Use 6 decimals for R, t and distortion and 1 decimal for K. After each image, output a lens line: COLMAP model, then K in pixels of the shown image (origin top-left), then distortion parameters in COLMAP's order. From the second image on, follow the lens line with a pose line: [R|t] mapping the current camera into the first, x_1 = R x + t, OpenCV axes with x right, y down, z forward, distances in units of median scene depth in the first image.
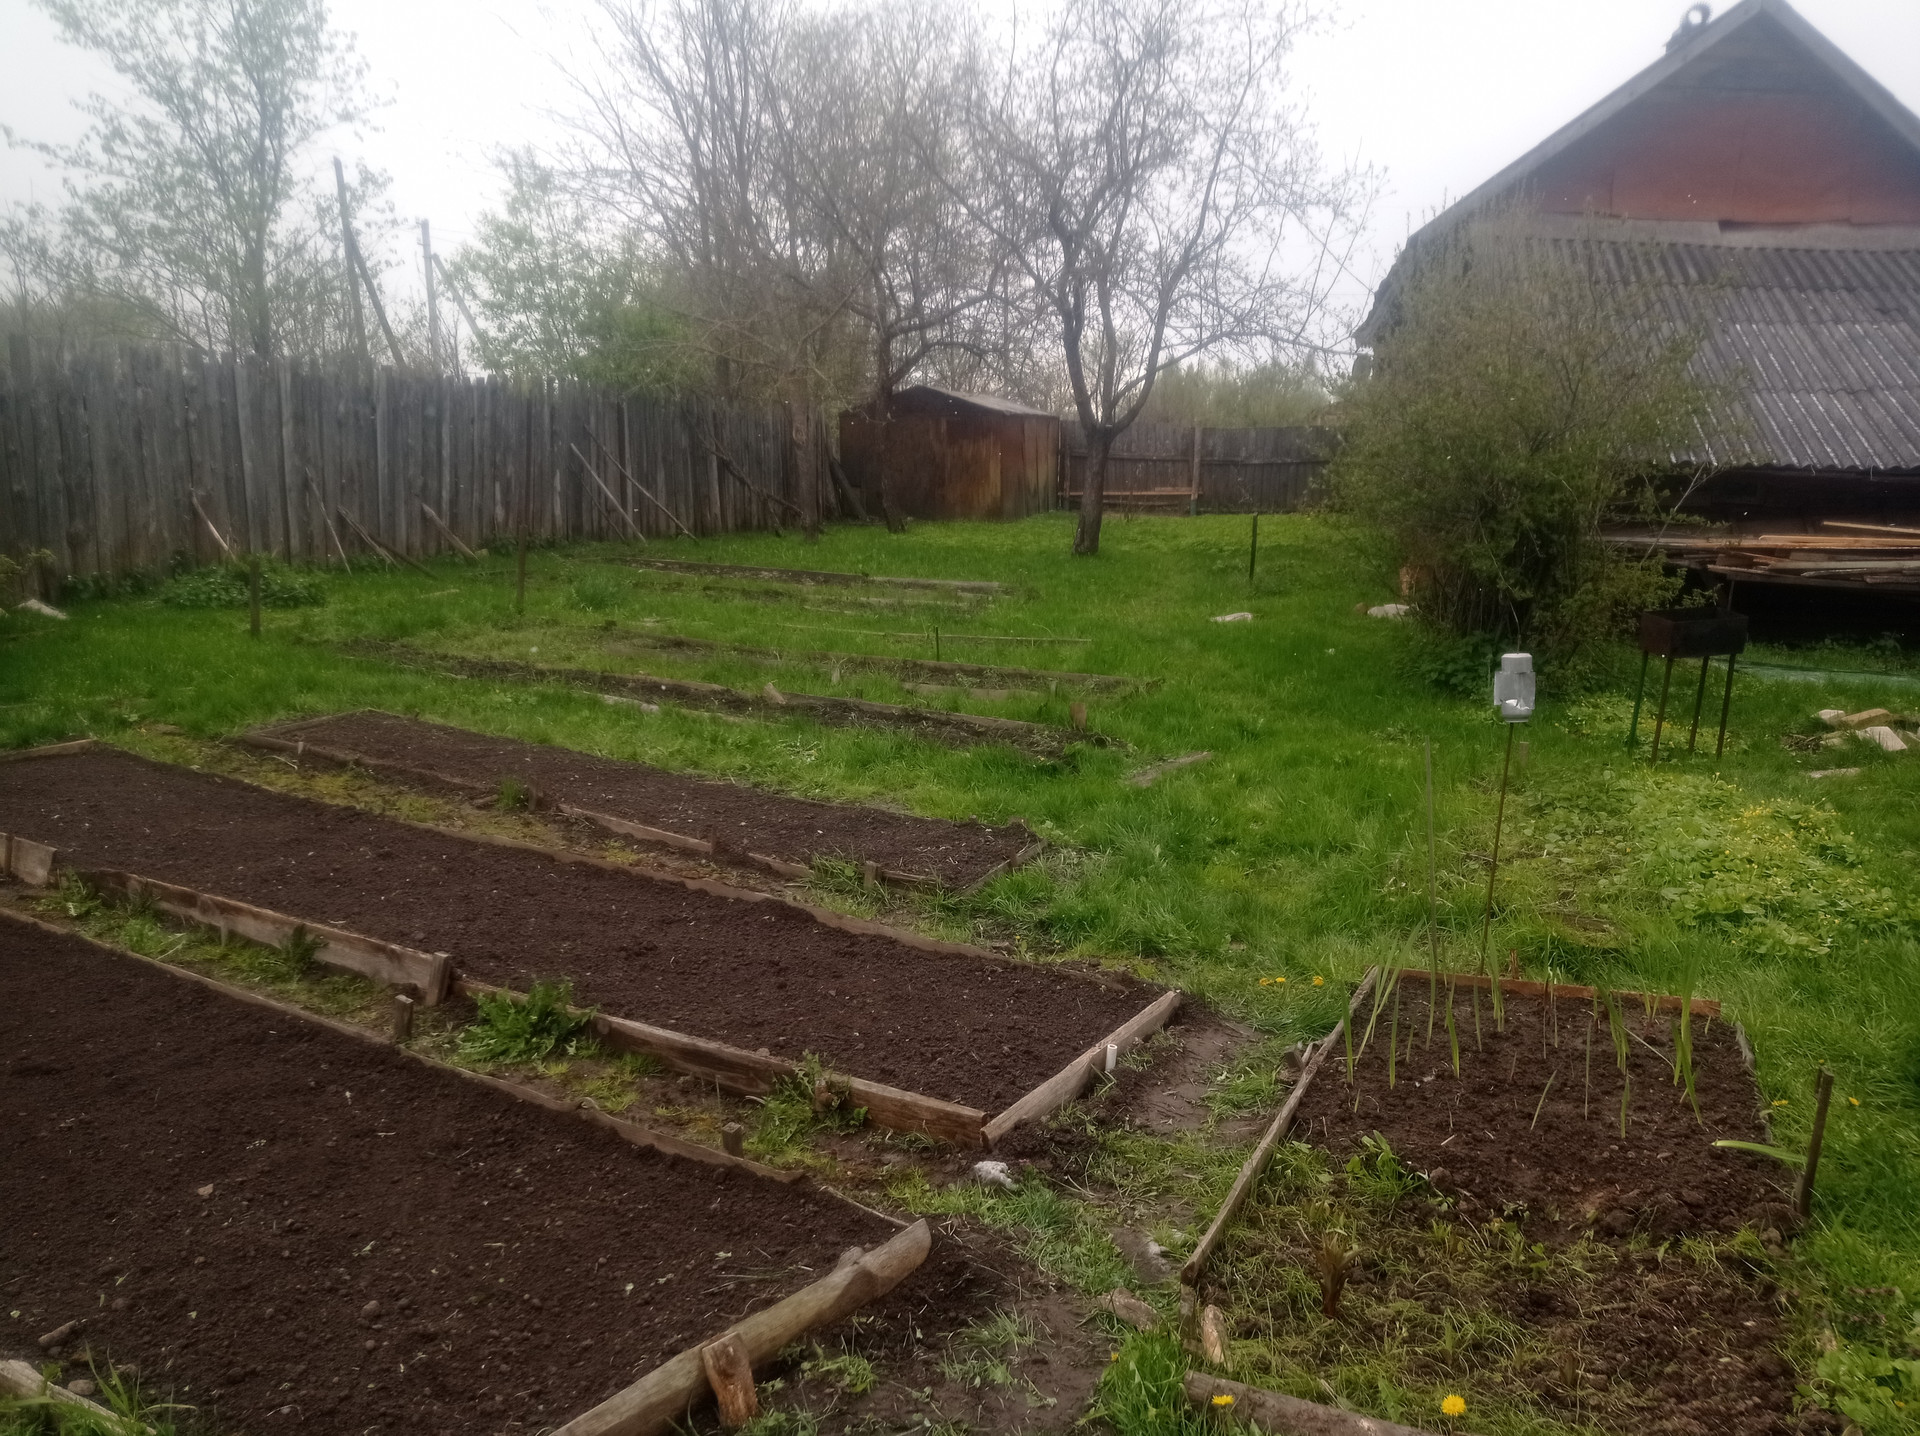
lens RADIAL K [[1482.7, 0, 1009.1], [0, 1482.7, 752.3], [0, 0, 1]] dist [0.000369, 0.000498]
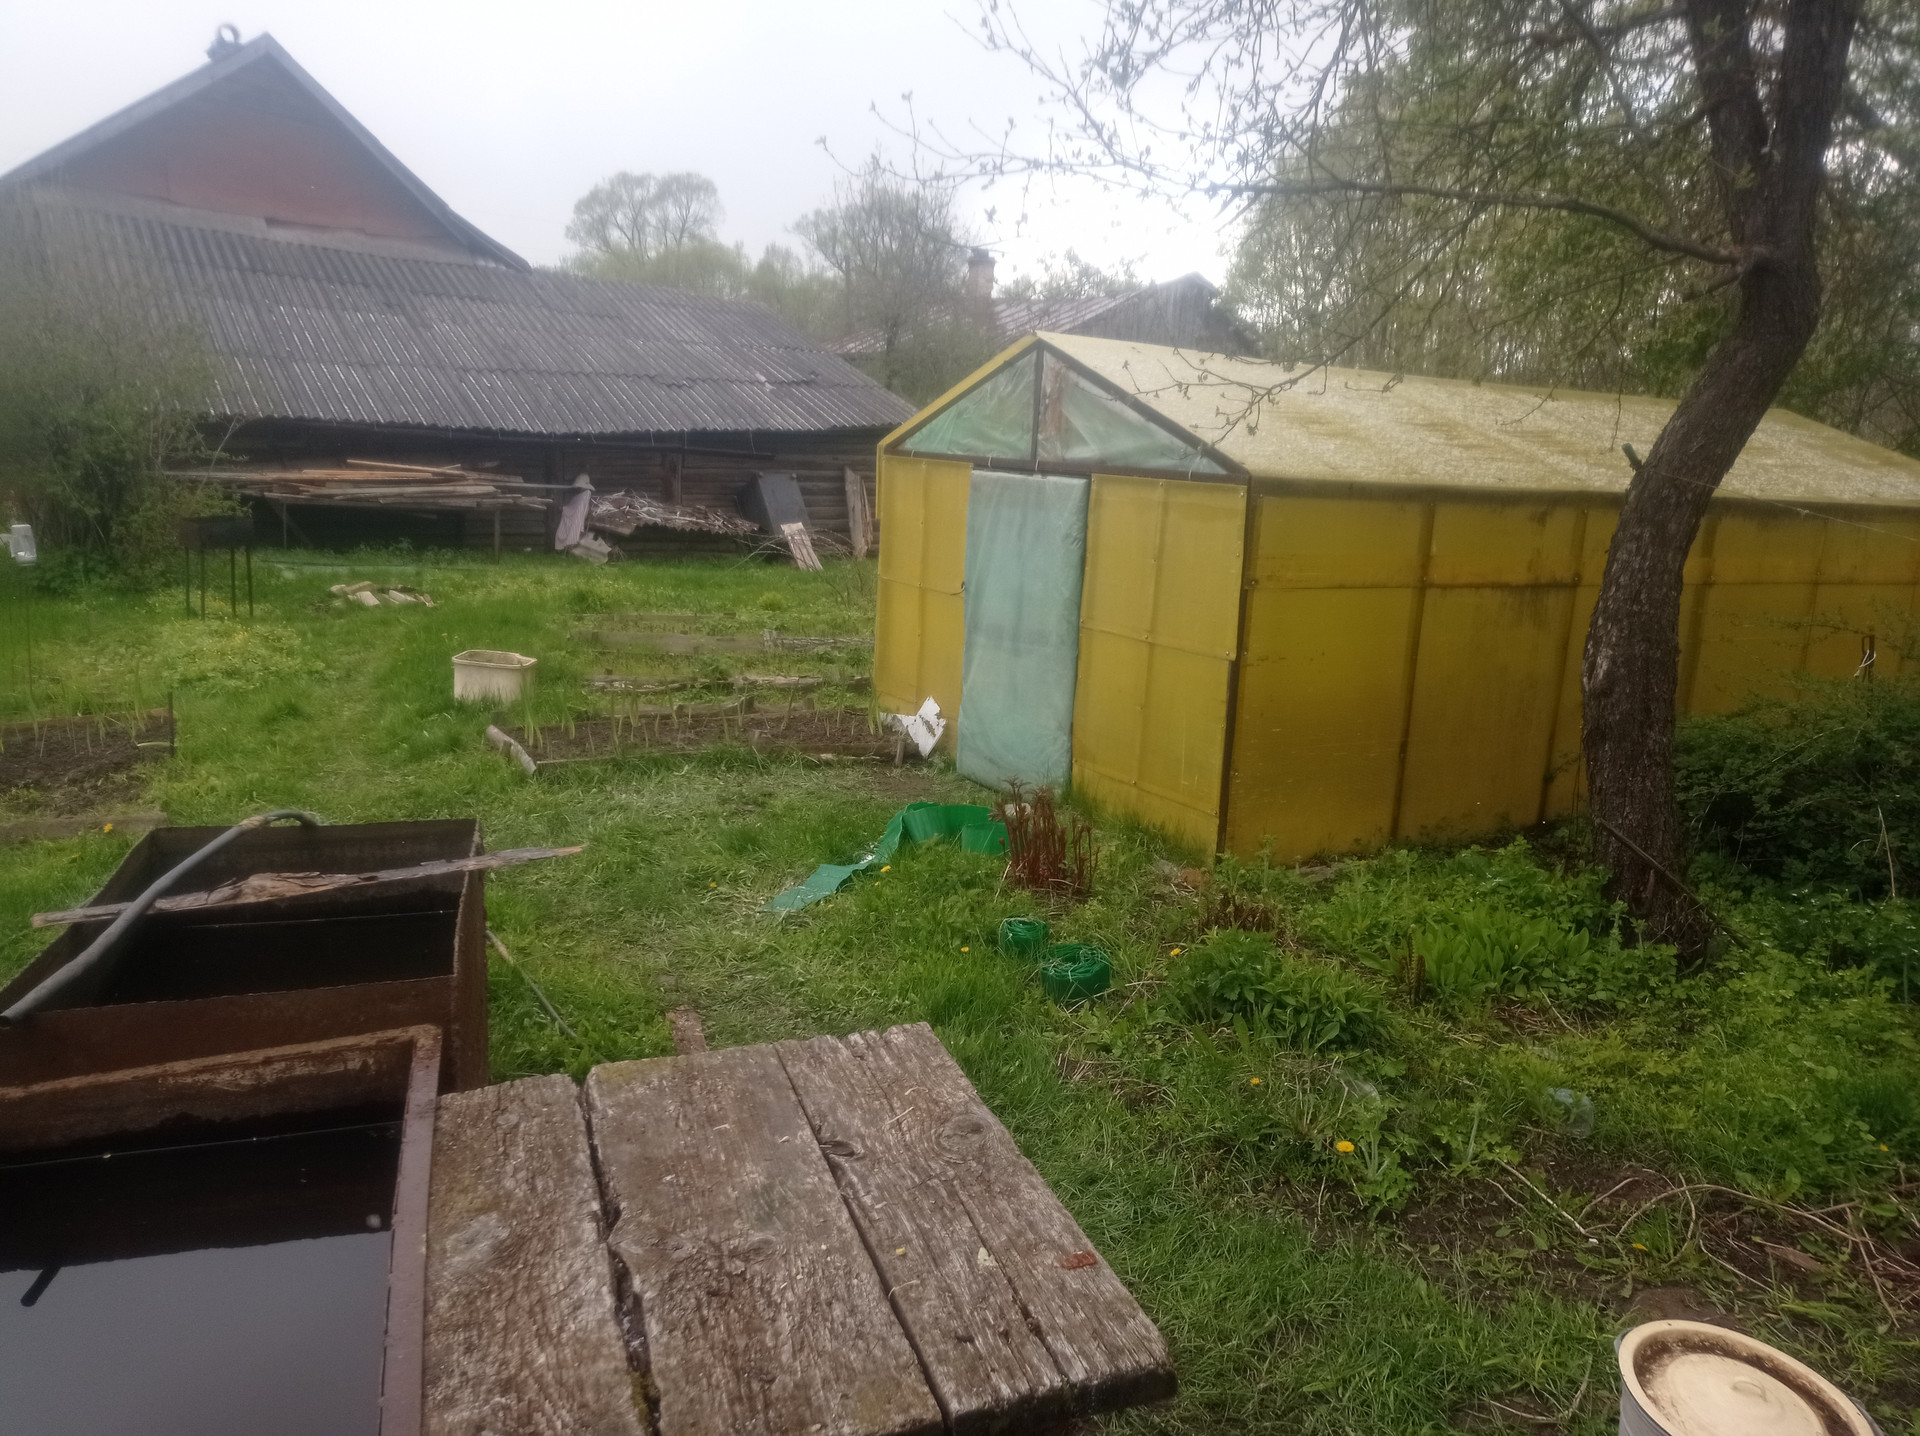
lens RADIAL K [[1482.7, 0, 1009.1], [0, 1482.7, 752.3], [0, 0, 1]] dist [0.000369, 0.000498]
pose [[0.686648, -0.138441, 0.713687, -0.049123], [0.117202, 0.989940, 0.079266, 0.075614], [-0.717480, 0.029218, 0.695966, -0.389148]]
